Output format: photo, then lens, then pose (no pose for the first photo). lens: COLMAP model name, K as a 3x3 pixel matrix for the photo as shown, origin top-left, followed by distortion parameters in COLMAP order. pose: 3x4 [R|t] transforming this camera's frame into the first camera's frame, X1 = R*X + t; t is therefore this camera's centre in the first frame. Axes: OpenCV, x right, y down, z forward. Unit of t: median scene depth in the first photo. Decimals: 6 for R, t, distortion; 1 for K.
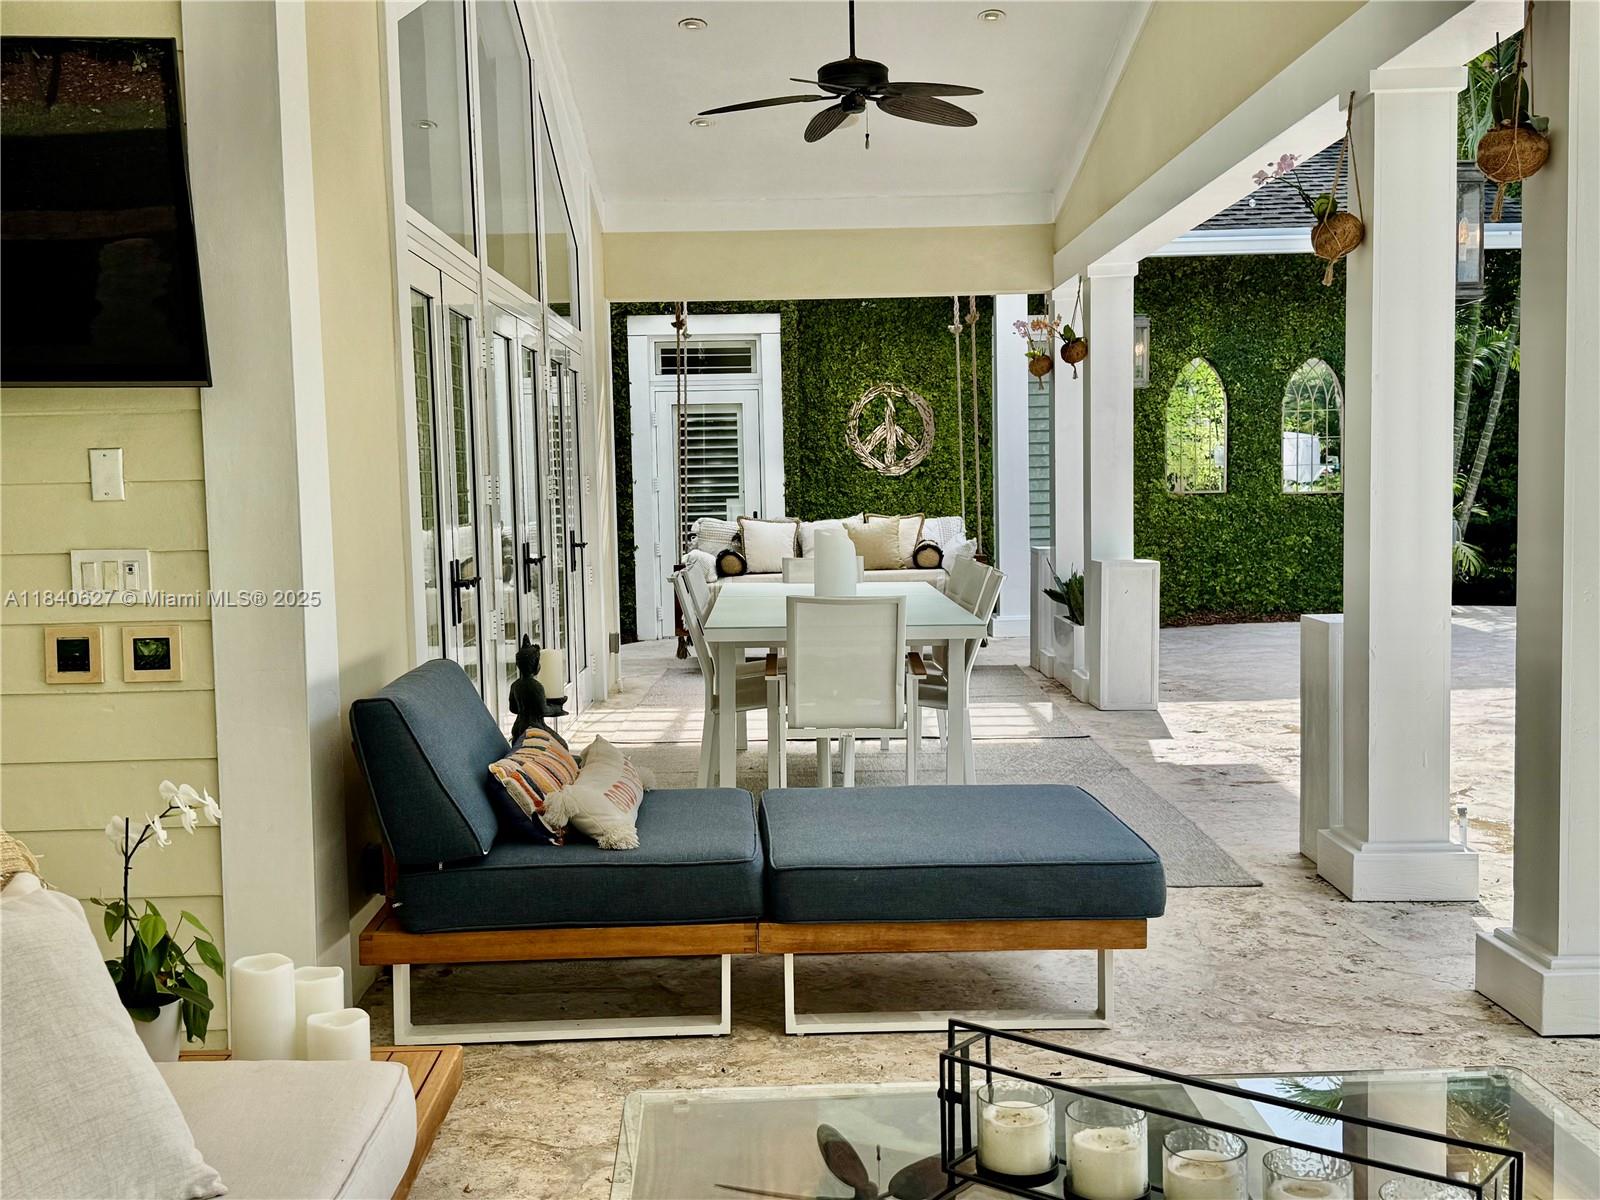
lens RADIAL K [[1694.4, 0, 804.0], [0, 1694.4, 615.3], [0, 0, 1]] dist [0.092204, 0.000000]
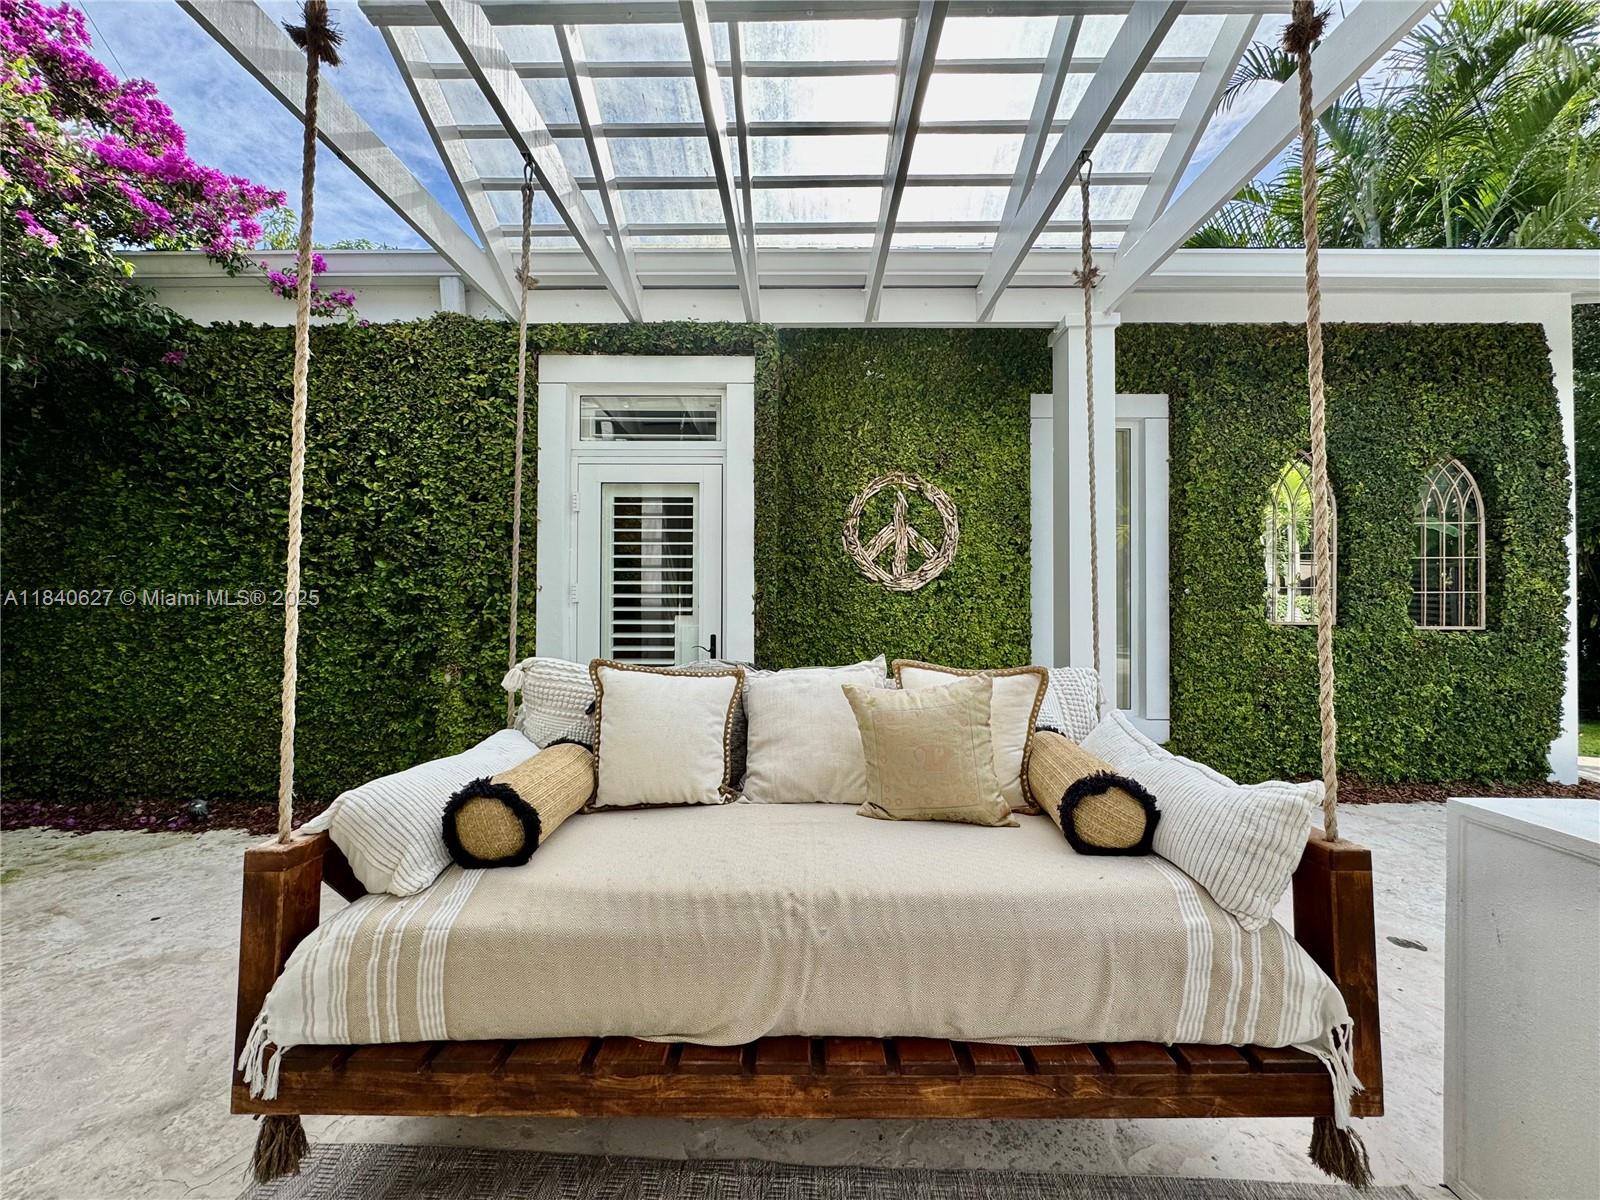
lens RADIAL K [[640.5, 0, 794.3], [0, 640.5, 585.9], [0, 0, 1]] dist [-0.004859, 0.000381]
pose [[0.999247, 0.026092, -0.028733, 0.025555], [-0.028368, 0.996237, -0.081897, -0.131607], [0.026488, 0.082651, 0.996227, 1.575142]]
